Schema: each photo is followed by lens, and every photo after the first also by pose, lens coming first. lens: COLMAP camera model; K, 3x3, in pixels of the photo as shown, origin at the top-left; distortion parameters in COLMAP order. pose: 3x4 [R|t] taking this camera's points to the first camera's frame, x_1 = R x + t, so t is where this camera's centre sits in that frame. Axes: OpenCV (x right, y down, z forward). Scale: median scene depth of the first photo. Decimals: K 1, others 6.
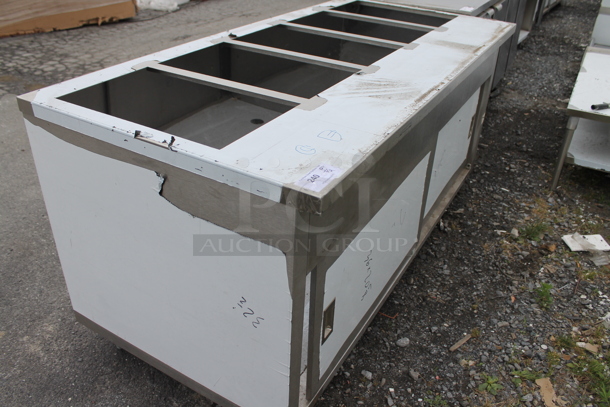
lens RADIAL K [[514.1, 0, 302.6], [0, 514.1, 204.4], [0, 0, 1]] dist [-0.159923, 0.133788]
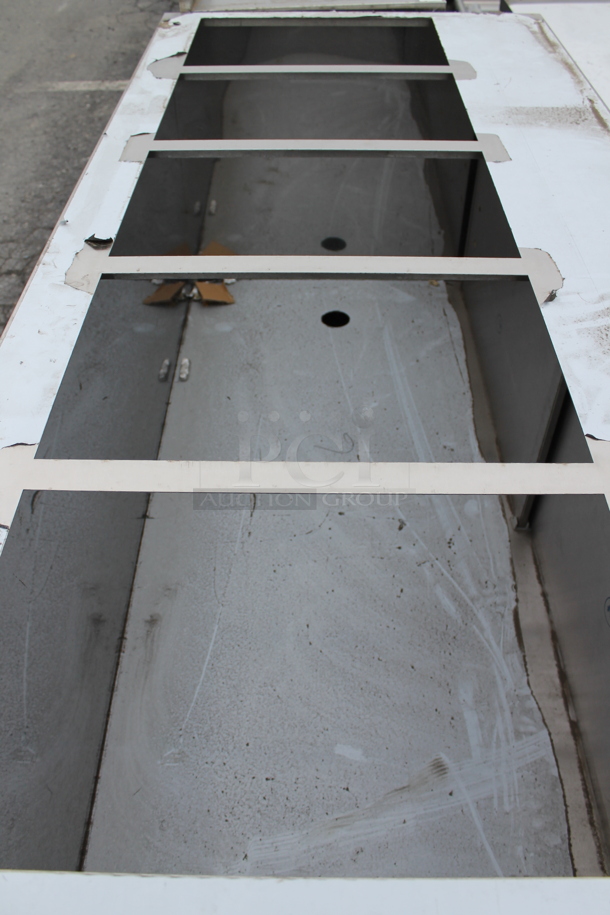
lens RADIAL K [[771.2, 0, 306.1], [0, 771.2, 456.4], [0, 0, 1]] dist [-0.159923, 0.133788]
pose [[0.866319, -0.386354, 0.316580, -0.218773], [0.294943, 0.907190, 0.300024, -0.281033], [-0.403113, -0.166543, 0.899868, 0.380874]]
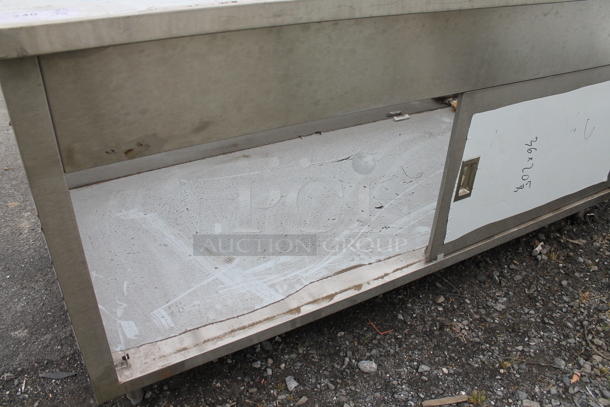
lens RADIAL K [[514.1, 0, 307.0], [0, 514.1, 204.3], [0, 0, 1]] dist [-0.159923, 0.133788]
pose [[0.869626, 0.271582, -0.412303, 0.322843], [-0.267495, 0.961095, 0.068871, 0.021769], [0.414966, 0.050397, 0.908440, 0.268438]]
